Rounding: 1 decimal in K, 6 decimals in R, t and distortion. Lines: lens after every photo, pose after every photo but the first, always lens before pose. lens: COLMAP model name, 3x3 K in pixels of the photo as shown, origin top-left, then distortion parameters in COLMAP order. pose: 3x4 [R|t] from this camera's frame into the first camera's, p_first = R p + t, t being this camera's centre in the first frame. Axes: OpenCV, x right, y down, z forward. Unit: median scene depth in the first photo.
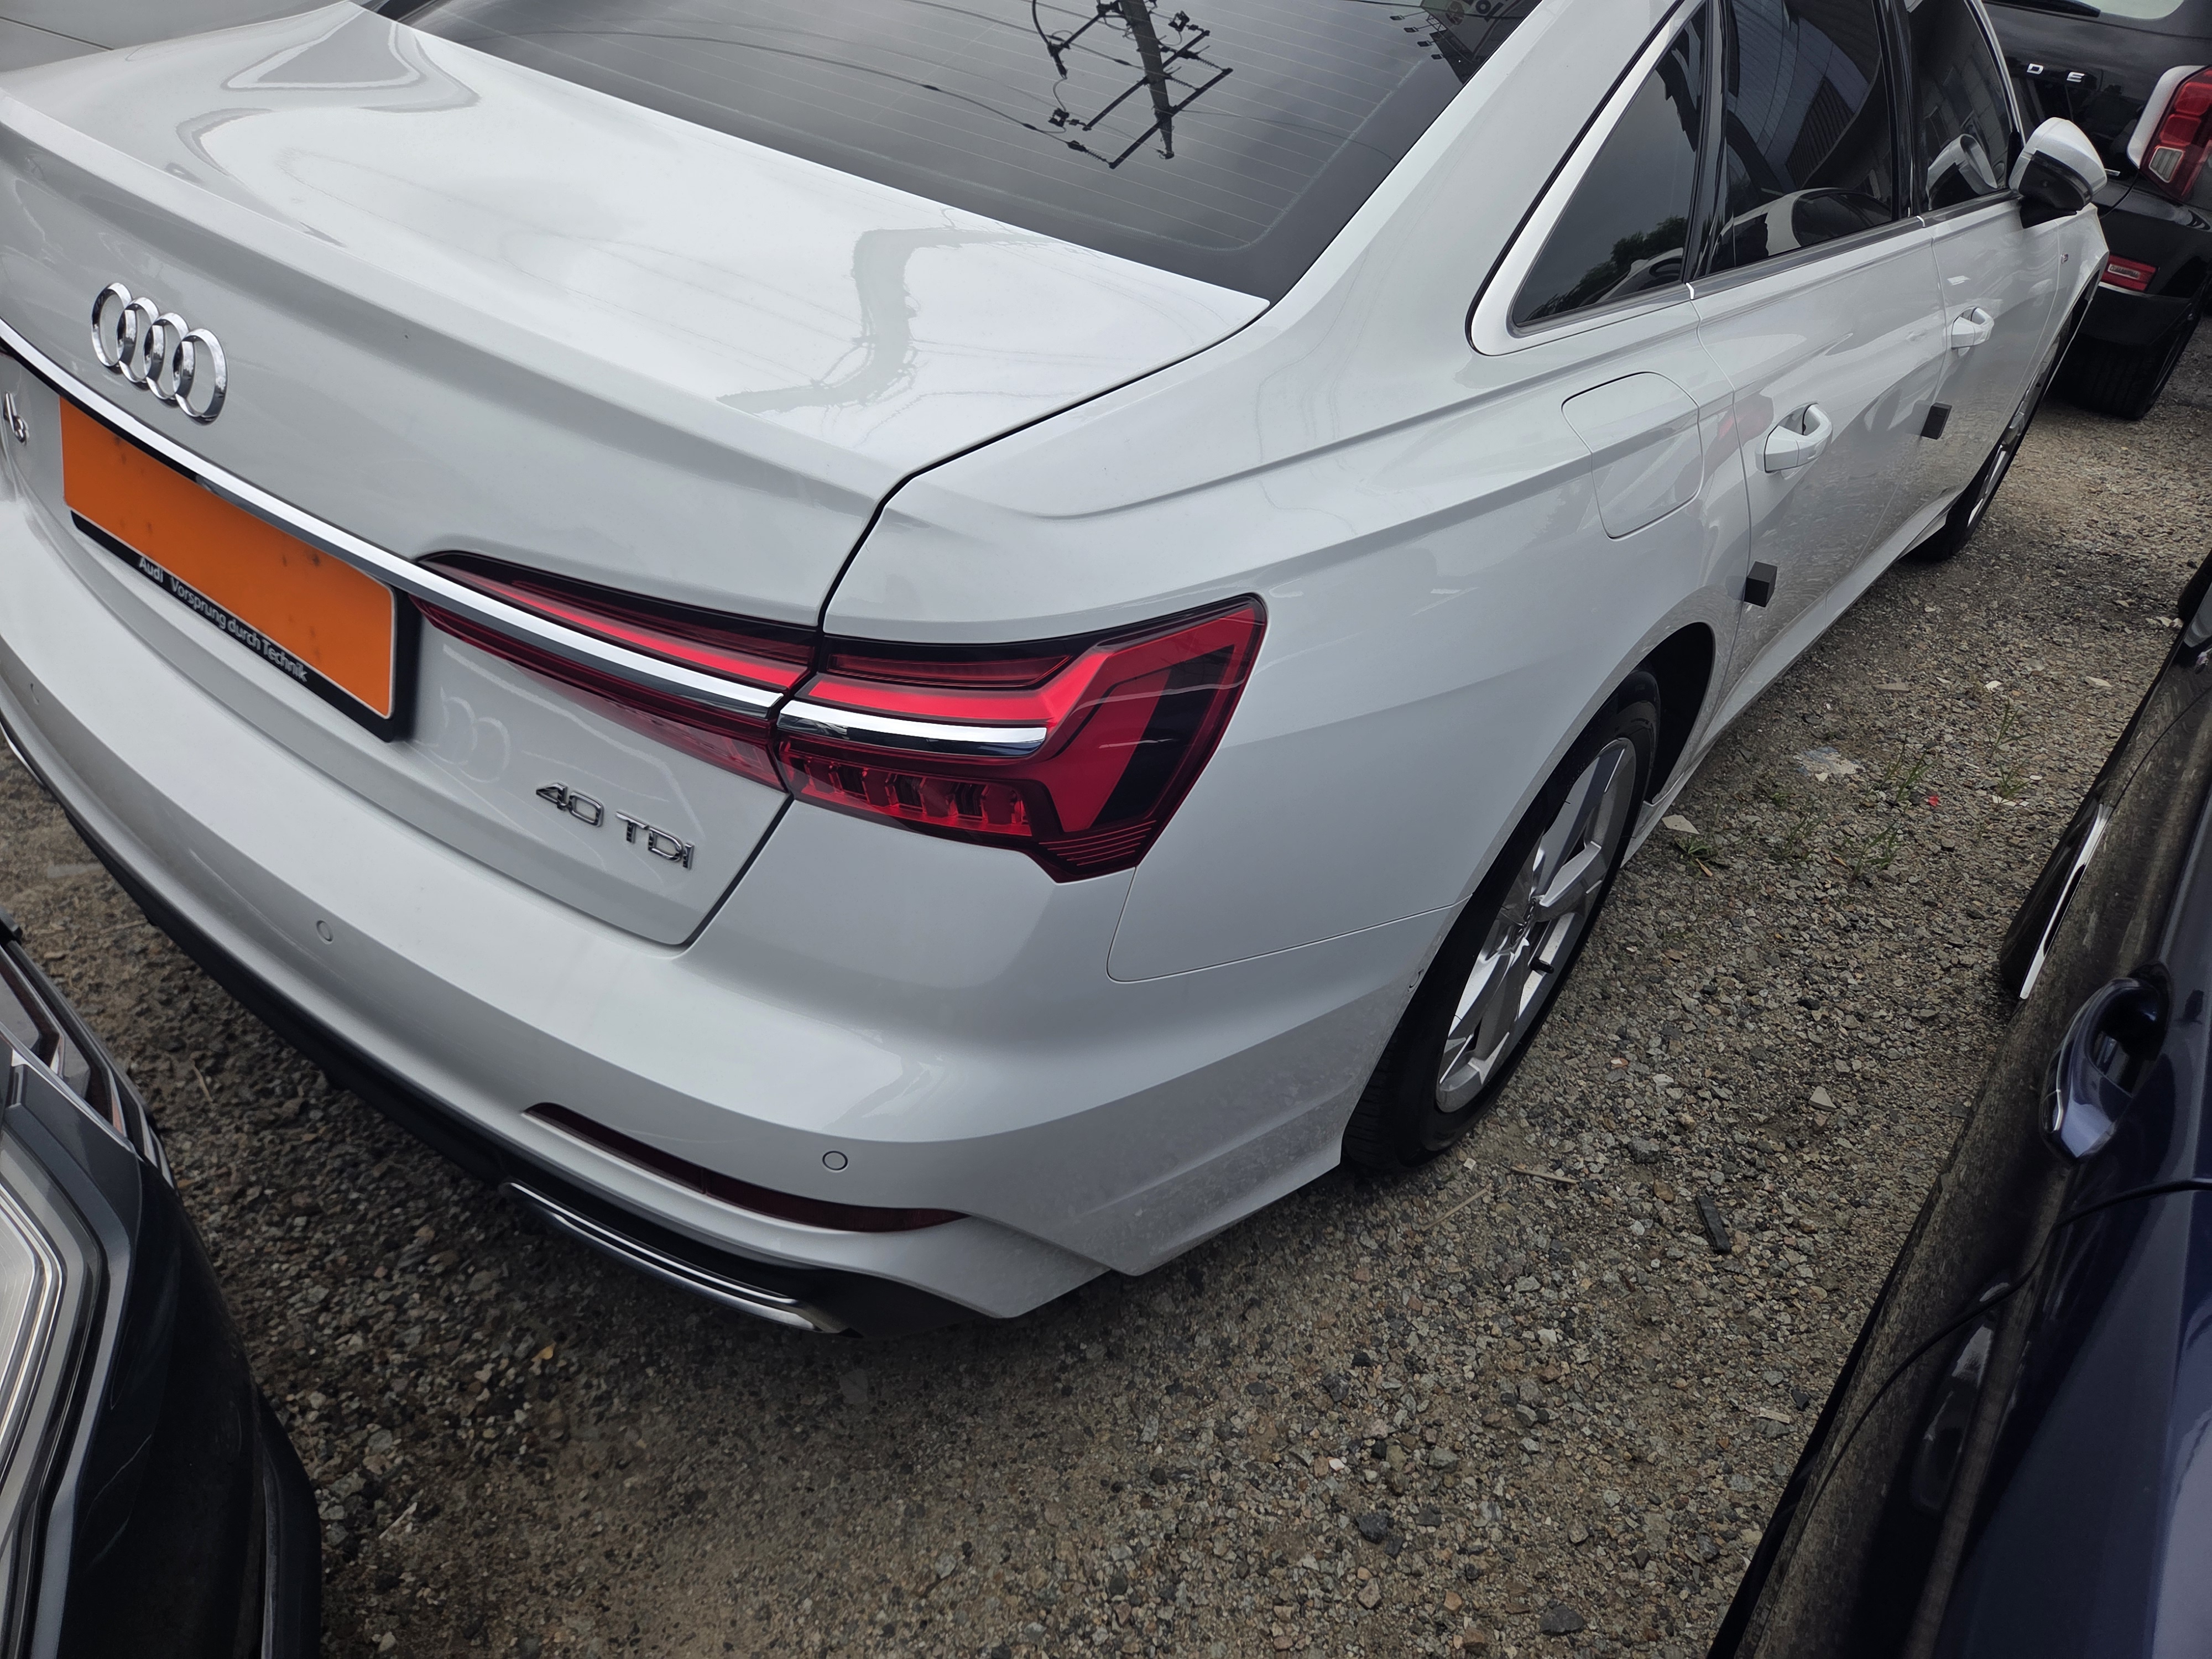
lens RADIAL K [[1474.9, 0, 1114.9], [0, 1474.9, 831.3], [0, 0, 1]] dist [0.050926, -0.052594]
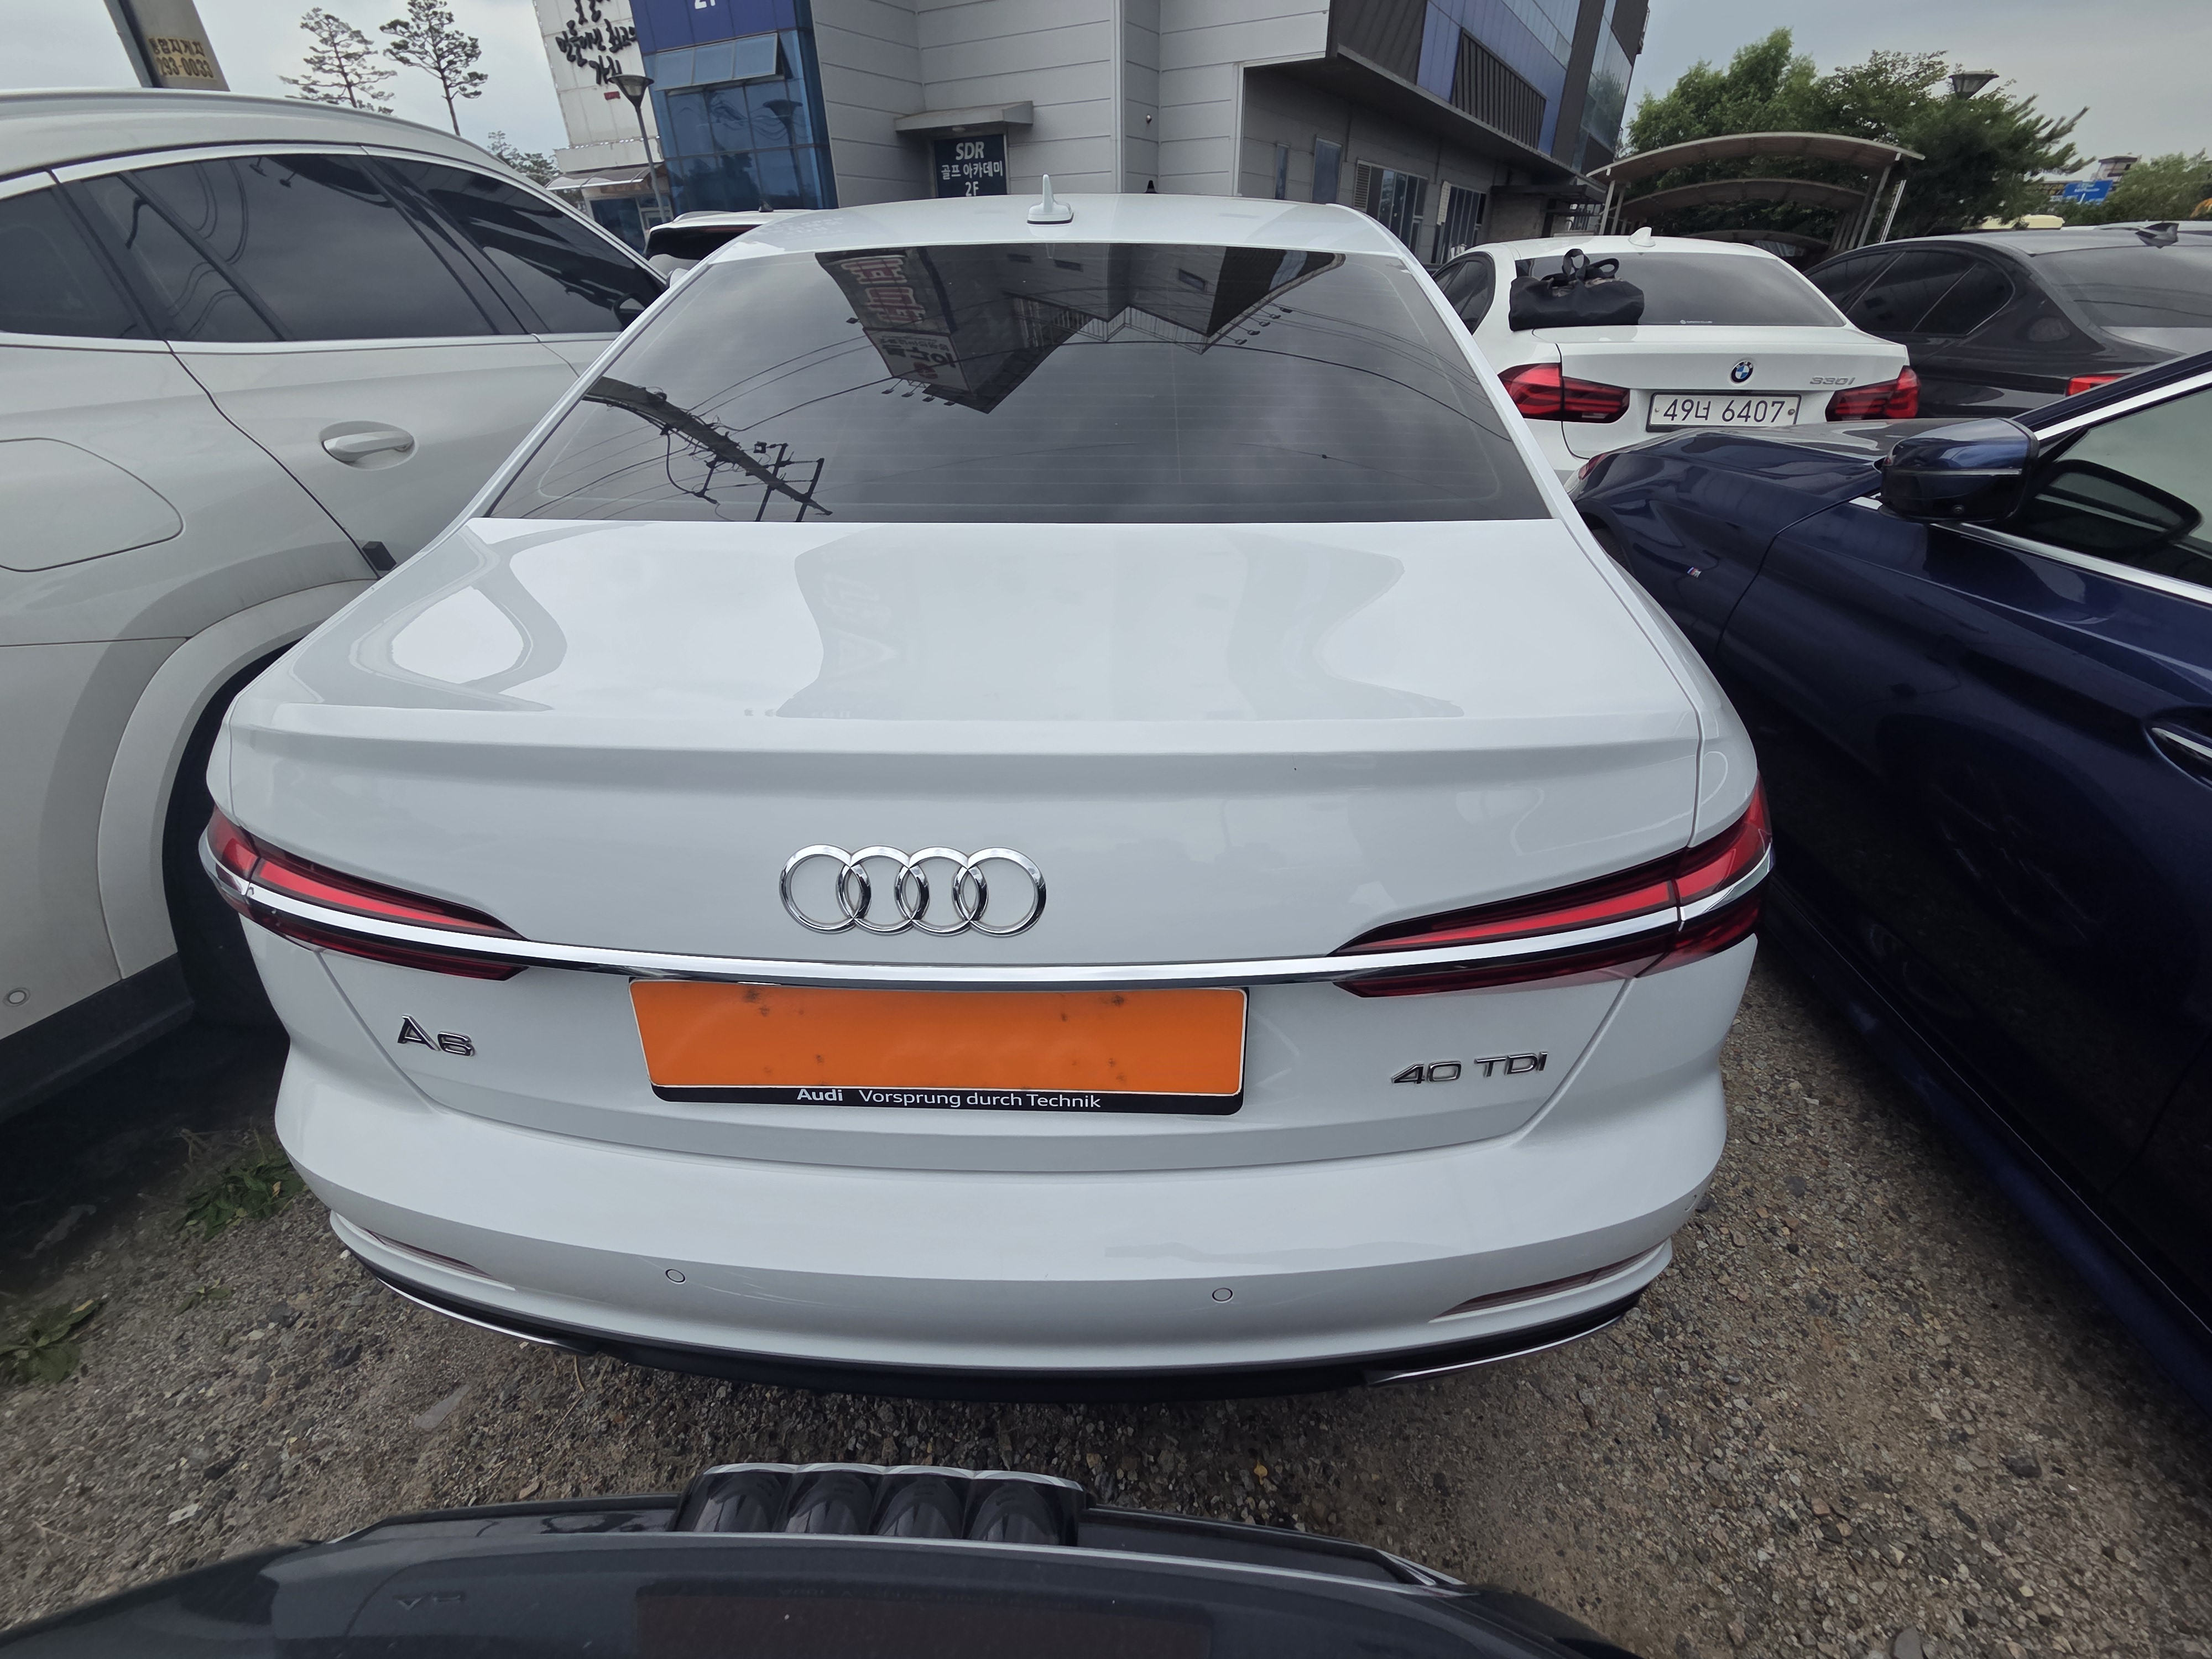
lens RADIAL K [[903.3, 0, 1125.5], [0, 903.3, 820.1], [0, 0, 1]] dist [0.000203, -0.000135]
pose [[0.810715, -0.417345, 0.410566, -0.626271], [0.418053, 0.903643, 0.093064, -0.300937], [-0.409845, 0.096190, 0.907069, 0.334273]]
